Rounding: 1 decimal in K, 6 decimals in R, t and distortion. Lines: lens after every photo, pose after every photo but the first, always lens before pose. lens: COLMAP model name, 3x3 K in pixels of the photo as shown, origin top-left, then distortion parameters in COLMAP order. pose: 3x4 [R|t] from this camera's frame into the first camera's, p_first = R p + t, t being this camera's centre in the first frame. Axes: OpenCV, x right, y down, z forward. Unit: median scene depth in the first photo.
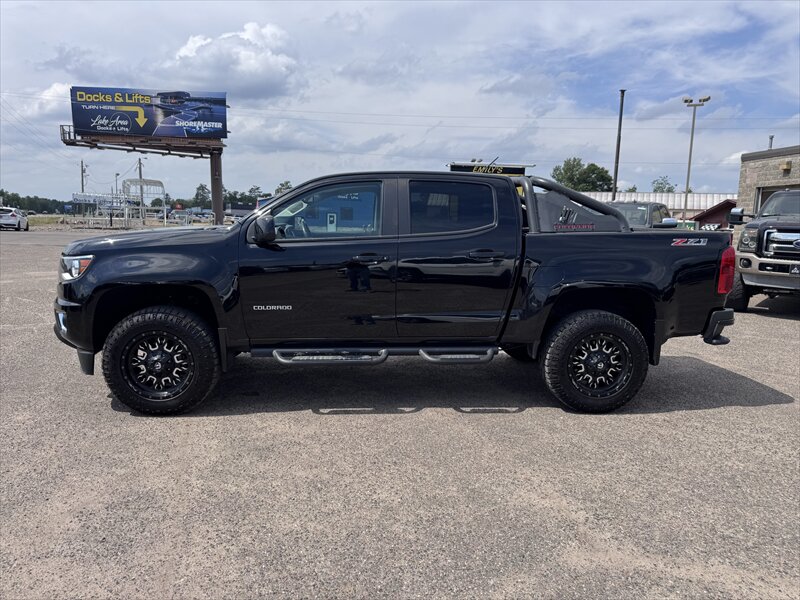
lens RADIAL K [[573.0, 0, 402.0], [0, 573.0, 301.3], [0, 0, 1]] dist [0.008076, 0.003829]
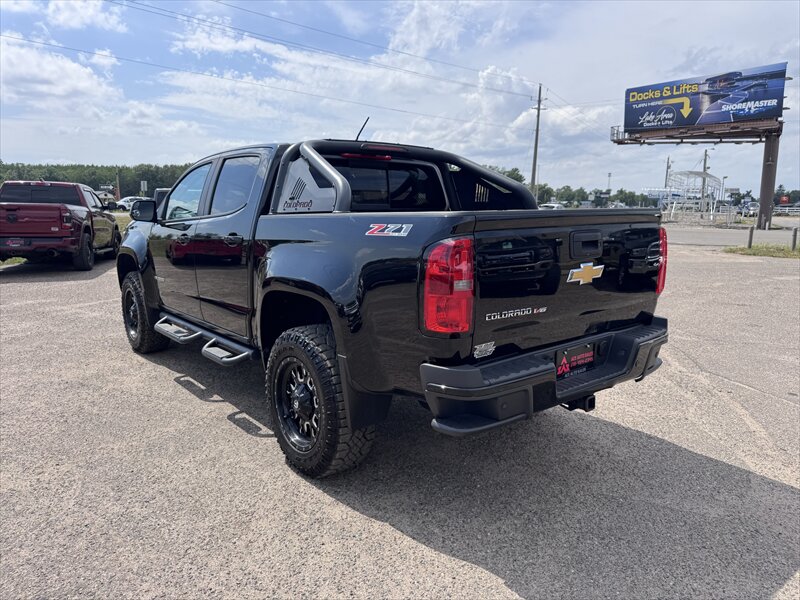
lens RADIAL K [[577.5, 0, 401.1], [0, 577.5, 287.8], [0, 0, 1]] dist [-0.000750, -0.000506]
pose [[0.563749, 0.098801, -0.820016, 0.102557], [-0.111270, 0.992854, 0.043130, -0.007682], [0.818417, 0.066929, 0.570714, 0.073123]]
